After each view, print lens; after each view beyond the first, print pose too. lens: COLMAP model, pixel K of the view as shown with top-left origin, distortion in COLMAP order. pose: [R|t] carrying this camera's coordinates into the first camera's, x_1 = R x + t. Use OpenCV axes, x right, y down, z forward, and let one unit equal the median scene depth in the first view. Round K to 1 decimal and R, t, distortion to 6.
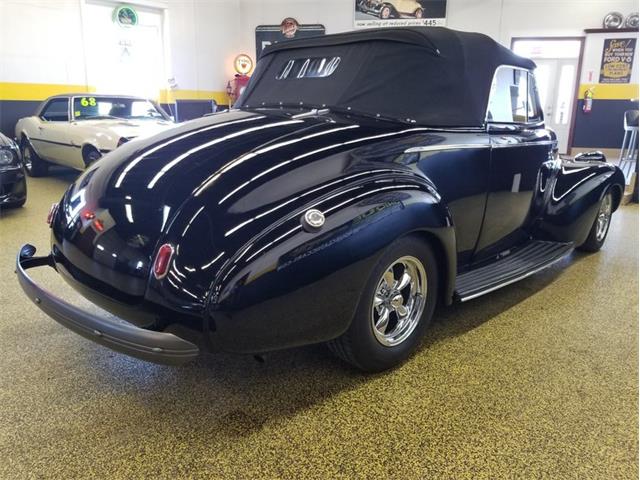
lens RADIAL K [[520.6, 0, 317.5], [0, 520.6, 250.2], [0, 0, 1]] dist [0.031560, -0.073799]
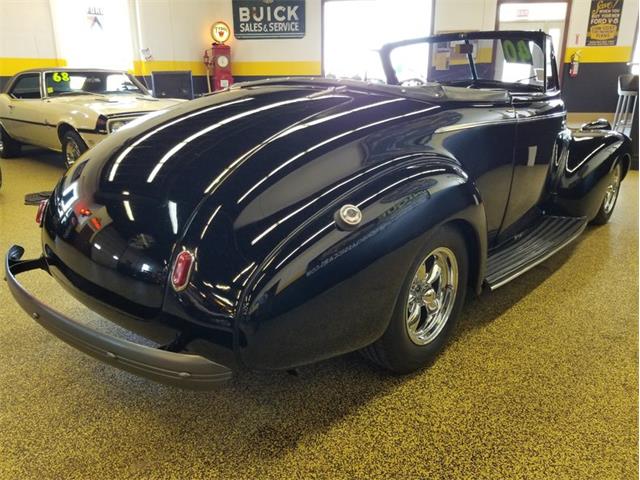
lens RADIAL K [[520.6, 0, 317.5], [0, 520.6, 250.2], [0, 0, 1]] dist [0.031560, -0.073799]
pose [[0.998741, -0.033077, 0.037706, -0.073541], [0.030864, 0.997849, 0.057838, -0.040763], [-0.039538, -0.056601, 0.997614, 0.087428]]
